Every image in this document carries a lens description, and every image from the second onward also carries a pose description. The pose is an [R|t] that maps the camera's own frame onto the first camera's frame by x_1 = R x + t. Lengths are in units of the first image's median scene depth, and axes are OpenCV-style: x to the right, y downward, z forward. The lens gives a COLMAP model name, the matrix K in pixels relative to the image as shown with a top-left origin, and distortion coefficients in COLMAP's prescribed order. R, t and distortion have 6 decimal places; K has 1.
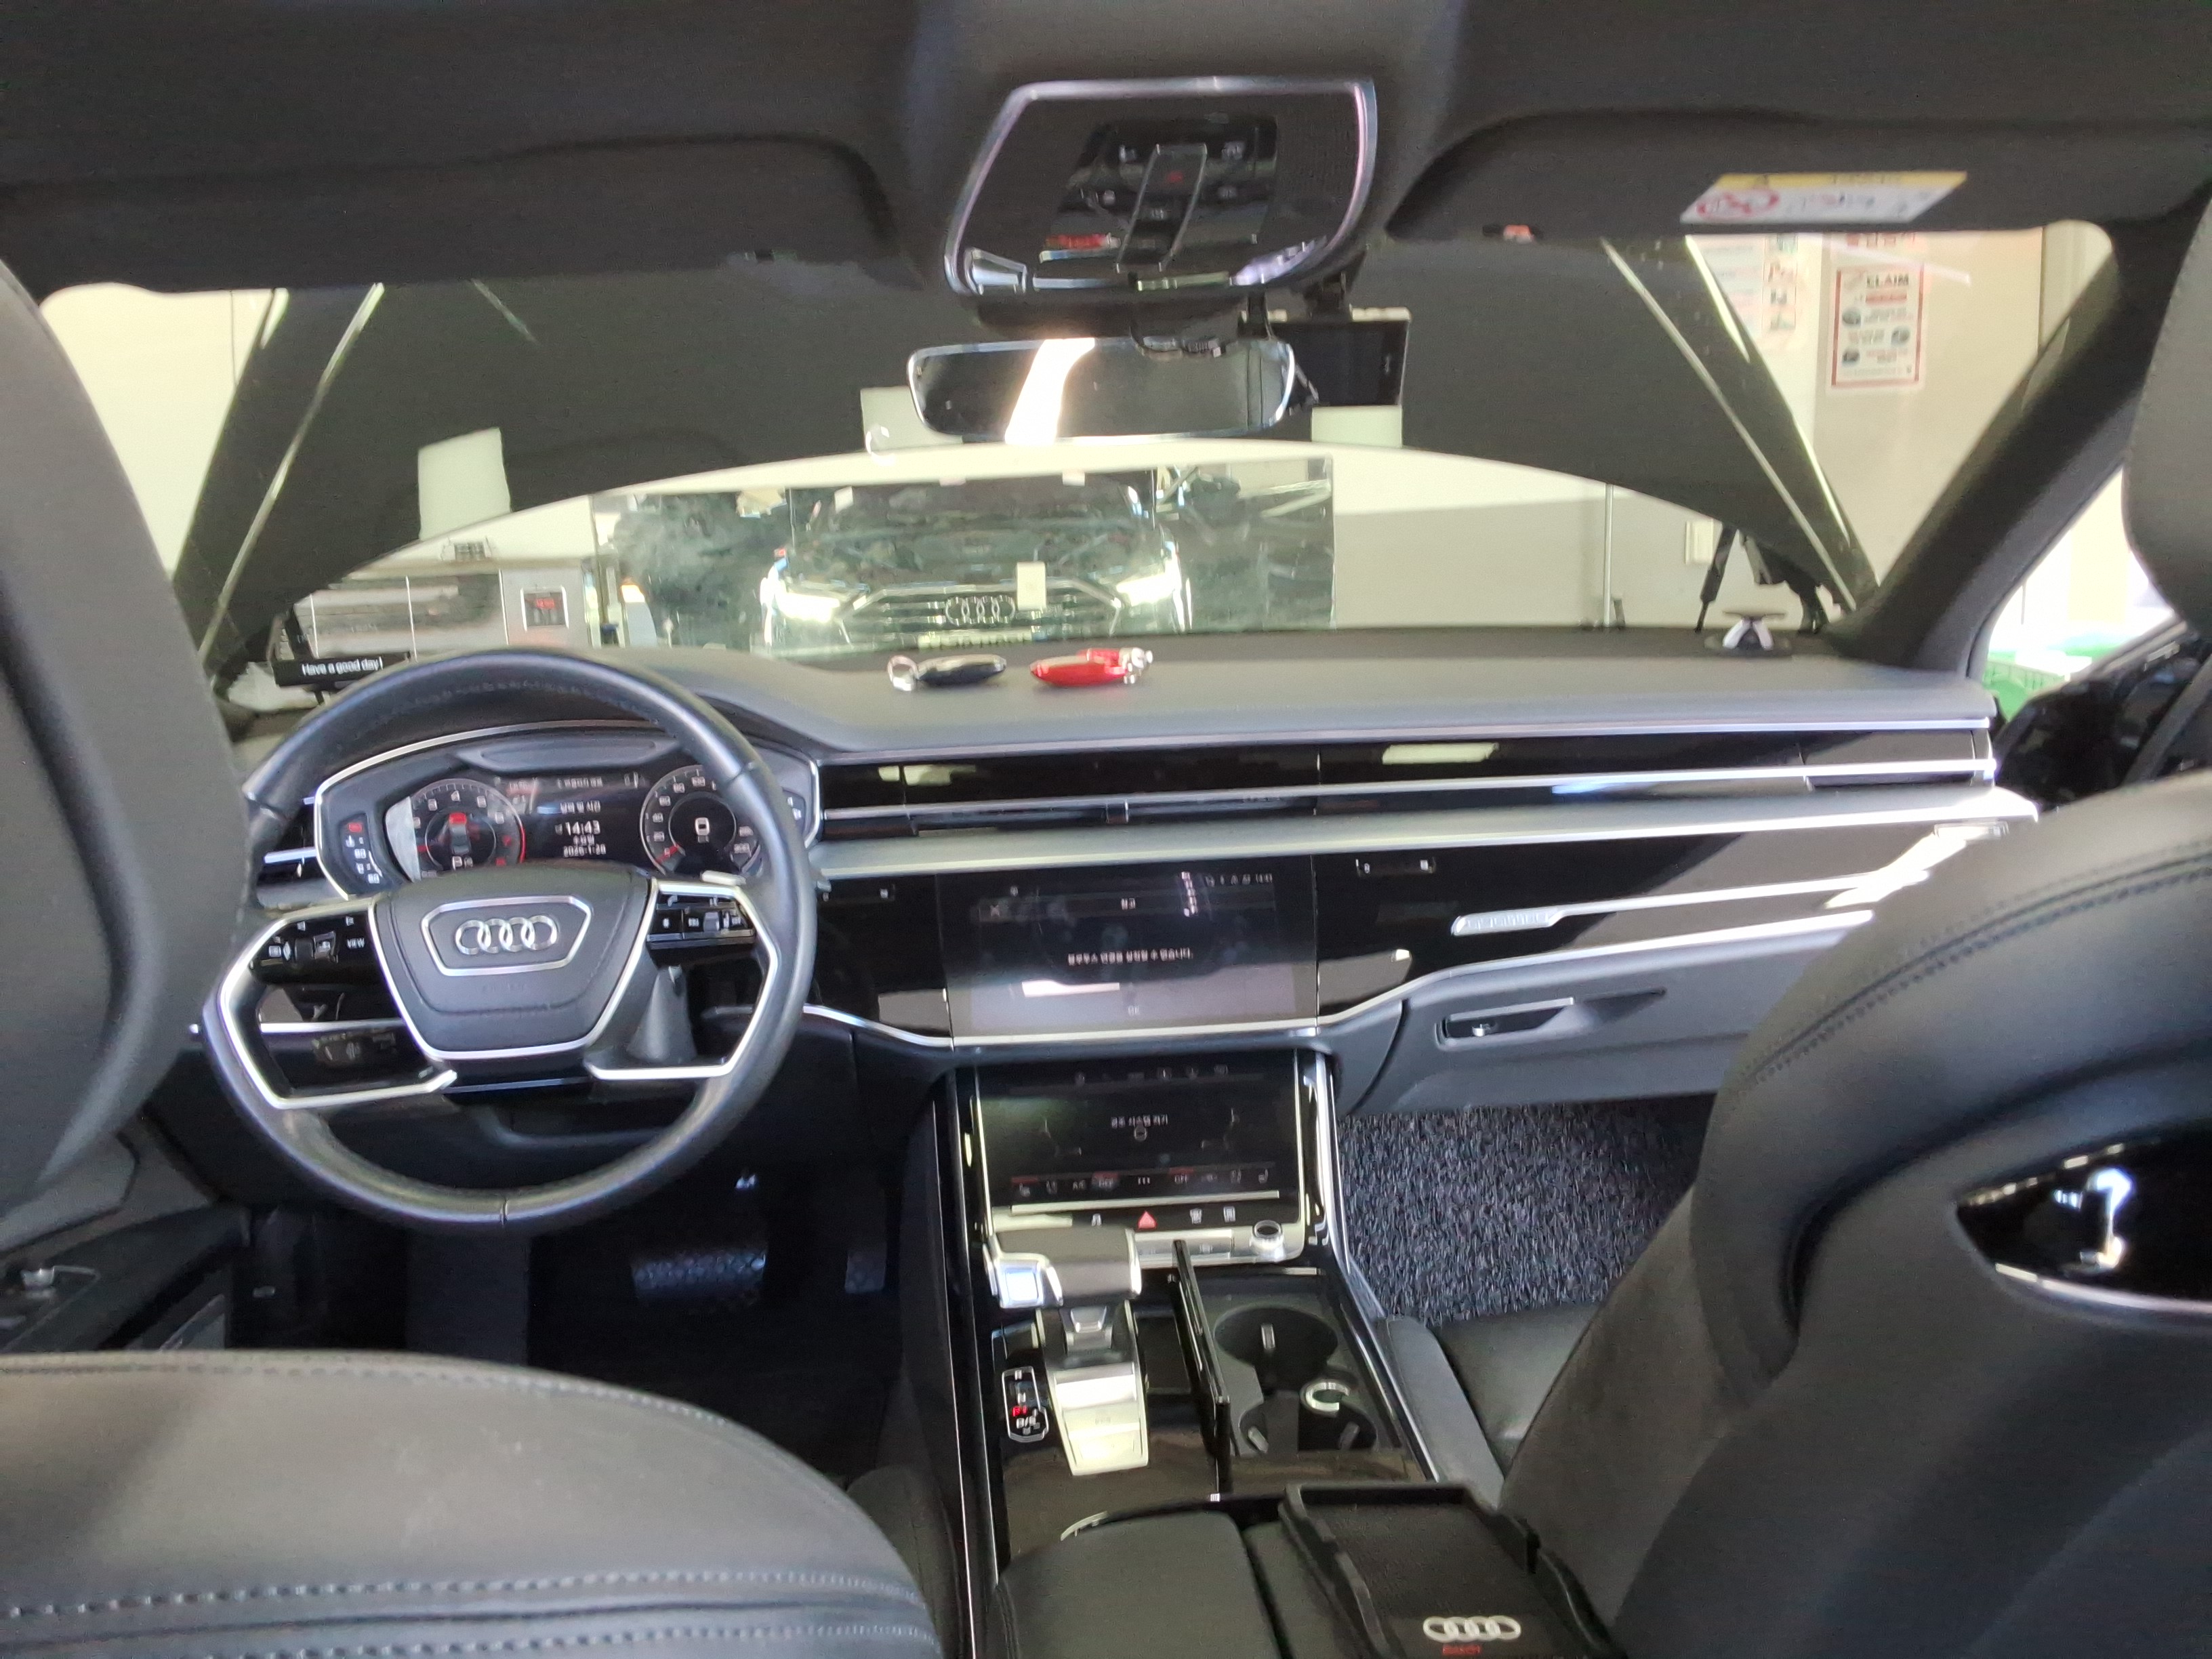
lens RADIAL K [[1775.9, 0, 1120.7], [0, 1775.9, 810.4], [0, 0, 1]] dist [0.076589, -0.092774]
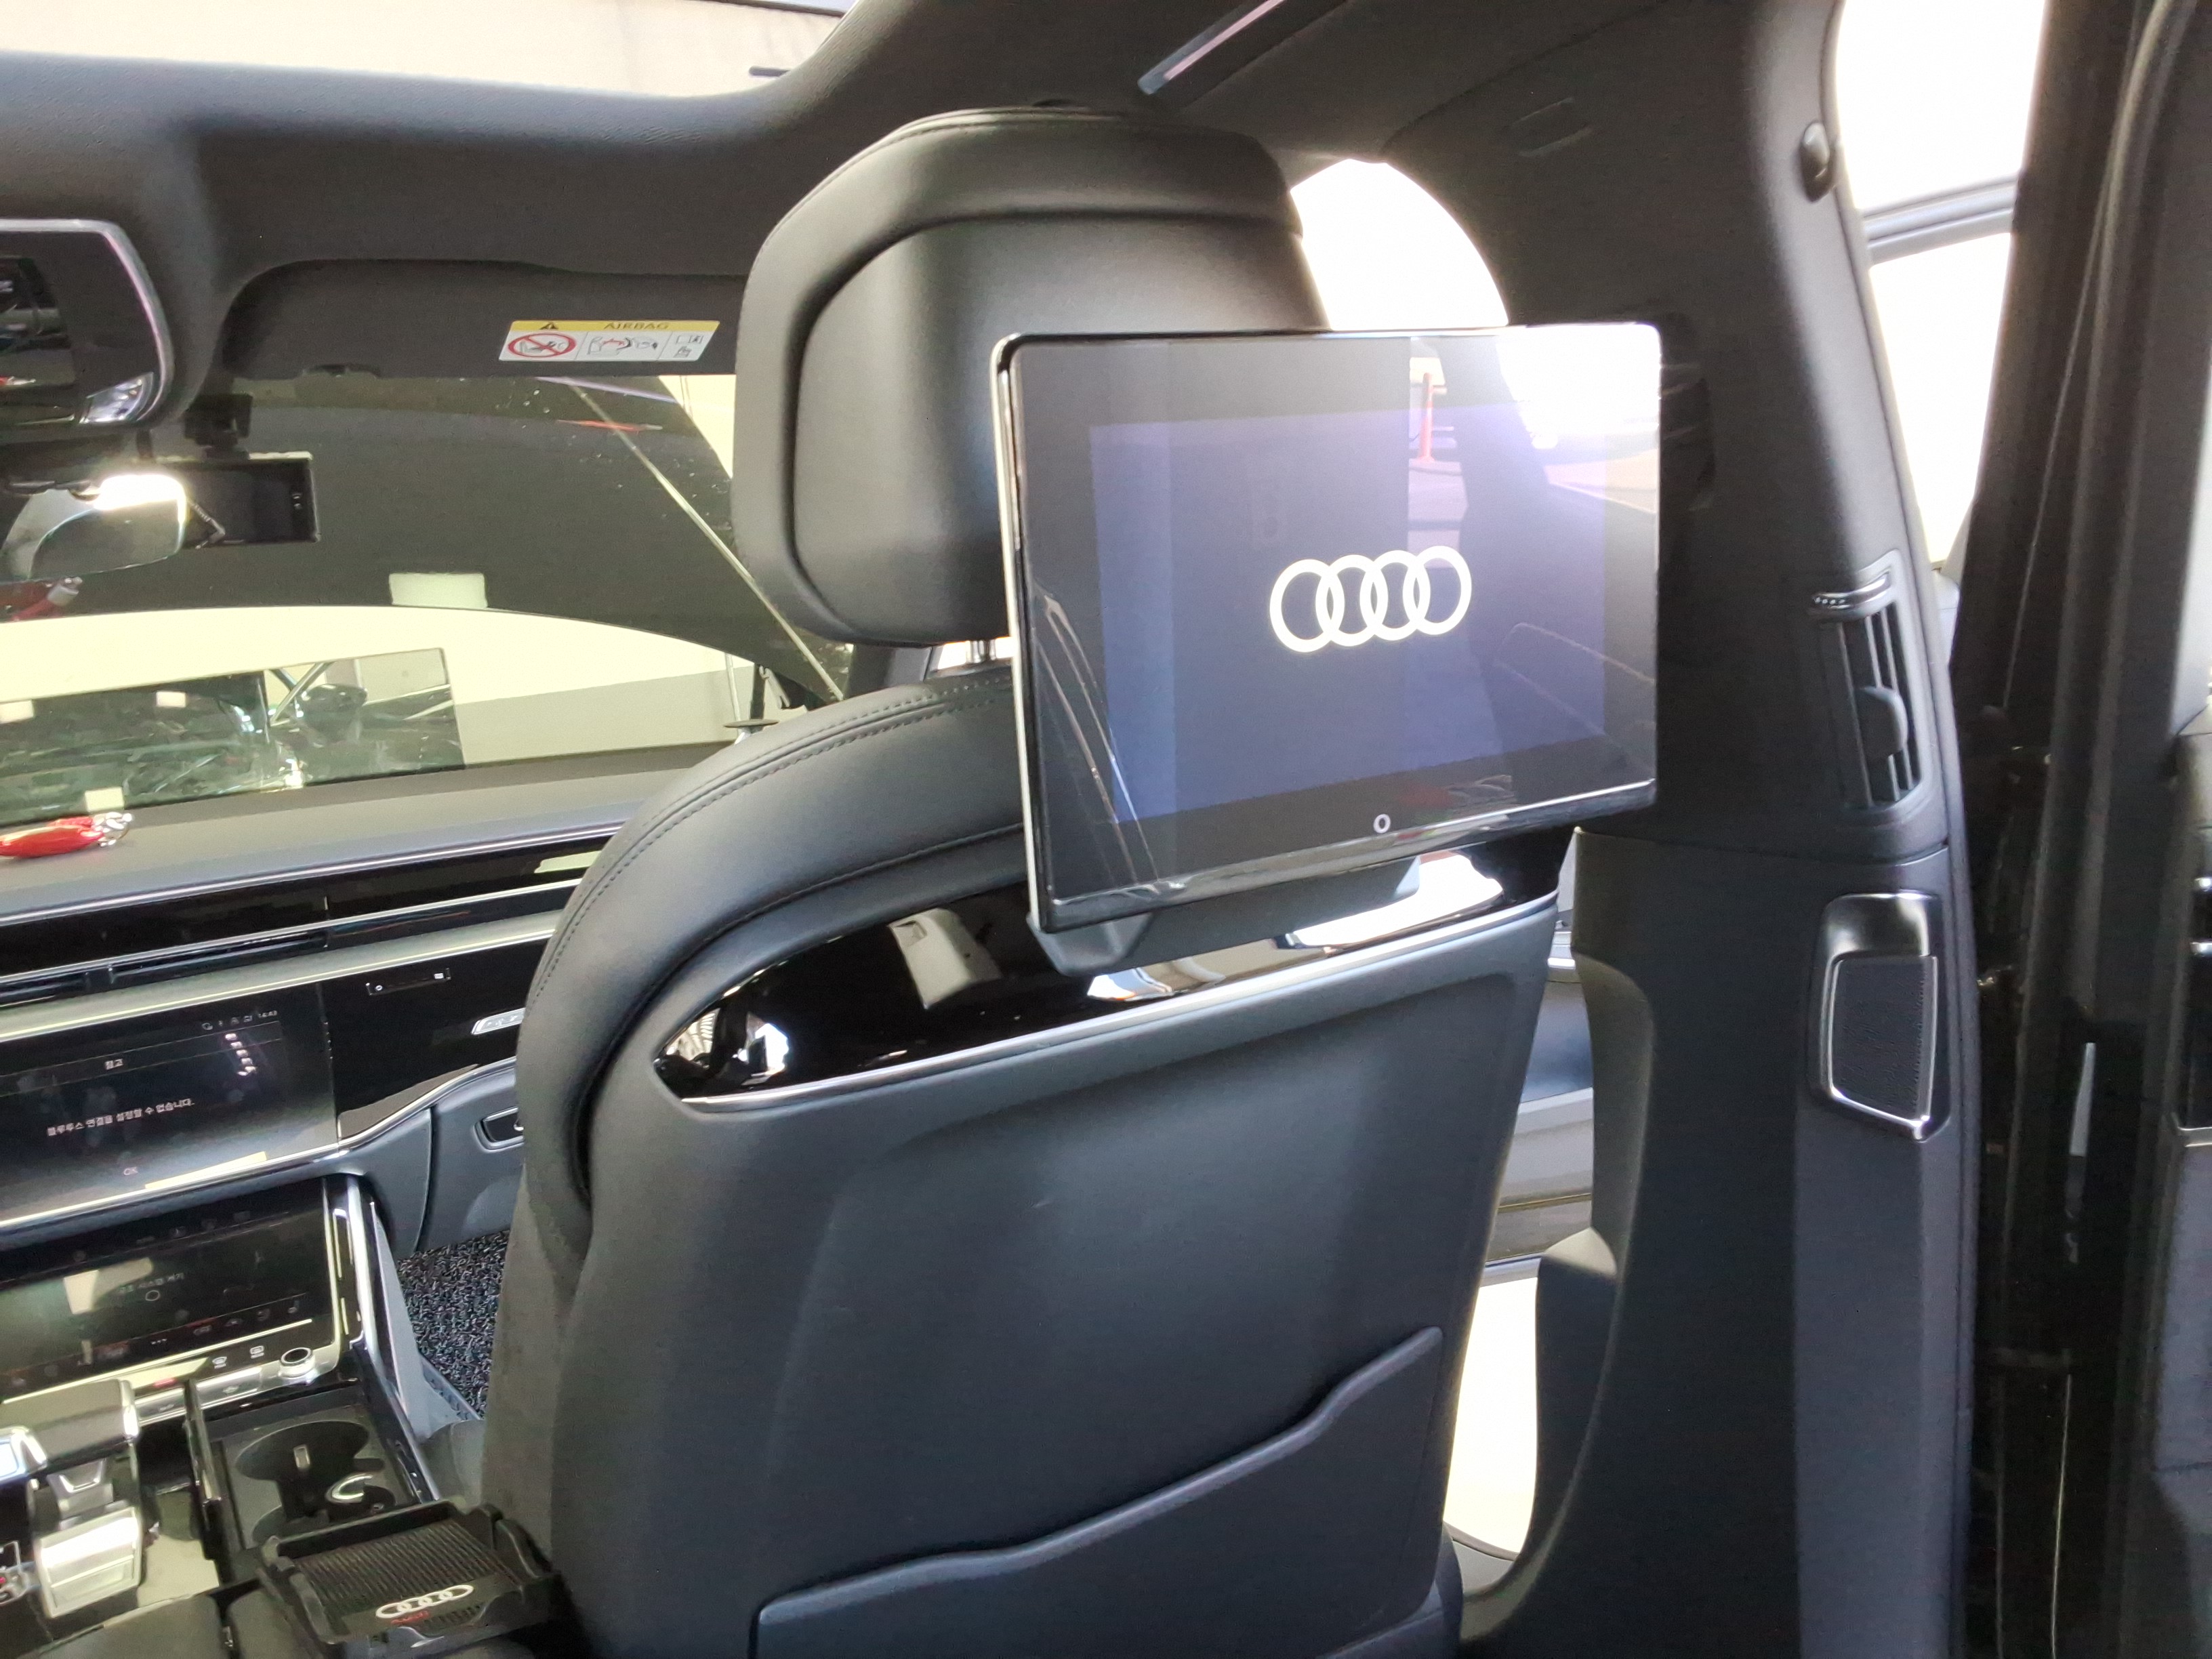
lens RADIAL K [[1775.9, 0, 1109.8], [0, 1775.9, 813.3], [0, 0, 1]] dist [0.076589, -0.092774]
pose [[0.898592, -0.116503, 0.423037, 0.097777], [0.159163, 0.984988, -0.066823, 0.074663], [-0.408901, 0.127379, 0.903645, -0.132214]]
